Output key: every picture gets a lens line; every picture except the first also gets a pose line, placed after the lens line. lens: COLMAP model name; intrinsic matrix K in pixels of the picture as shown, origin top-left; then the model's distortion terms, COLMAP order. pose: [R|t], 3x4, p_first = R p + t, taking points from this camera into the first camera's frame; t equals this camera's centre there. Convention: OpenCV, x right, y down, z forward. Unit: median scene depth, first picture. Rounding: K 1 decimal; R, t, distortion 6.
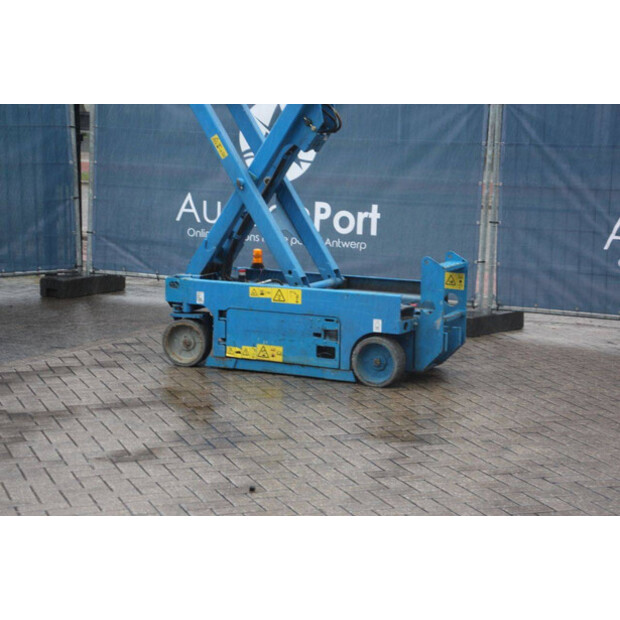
lens RADIAL K [[1460.5, 0, 311.6], [0, 1460.5, 314.7], [0, 0, 1]] dist [0.419961, 0.000000]
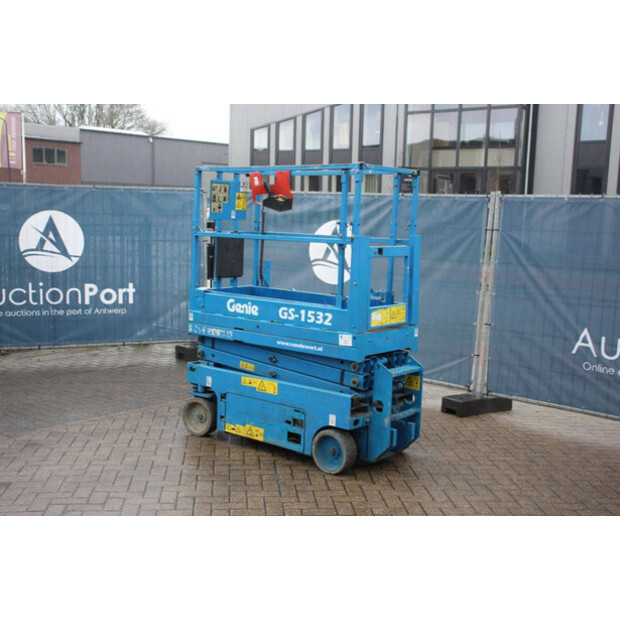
lens RADIAL K [[805.8, 0, 310.4], [0, 805.8, 325.8], [0, 0, 1]] dist [0.045857, 0.000000]
pose [[0.972203, 0.046121, -0.229554, 0.161502], [-0.049908, 0.998696, -0.010713, -0.055827], [0.228760, 0.021872, 0.973237, 0.364179]]
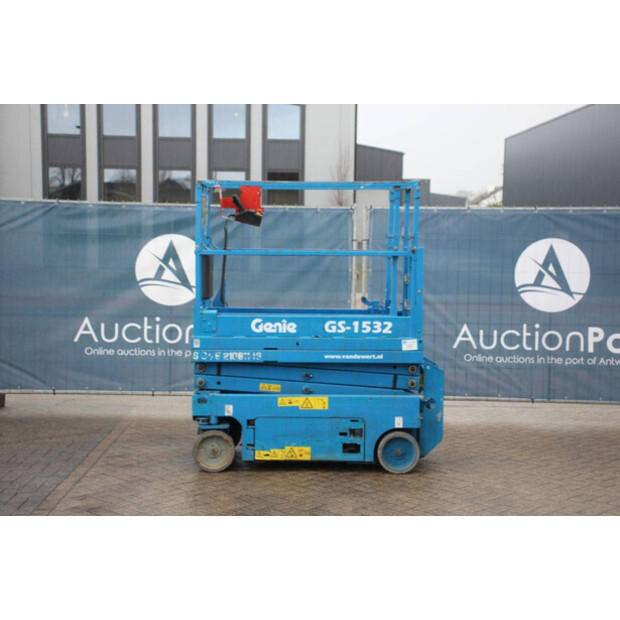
lens RADIAL K [[1050.1, 0, 310.4], [0, 1050.1, 314.7], [0, 0, 1]] dist [0.162947, 0.000000]
pose [[0.897817, -0.040963, 0.438459, -0.379773], [0.069833, 0.996309, -0.049915, -0.040736], [-0.434796, 0.075434, 0.897364, 0.233174]]
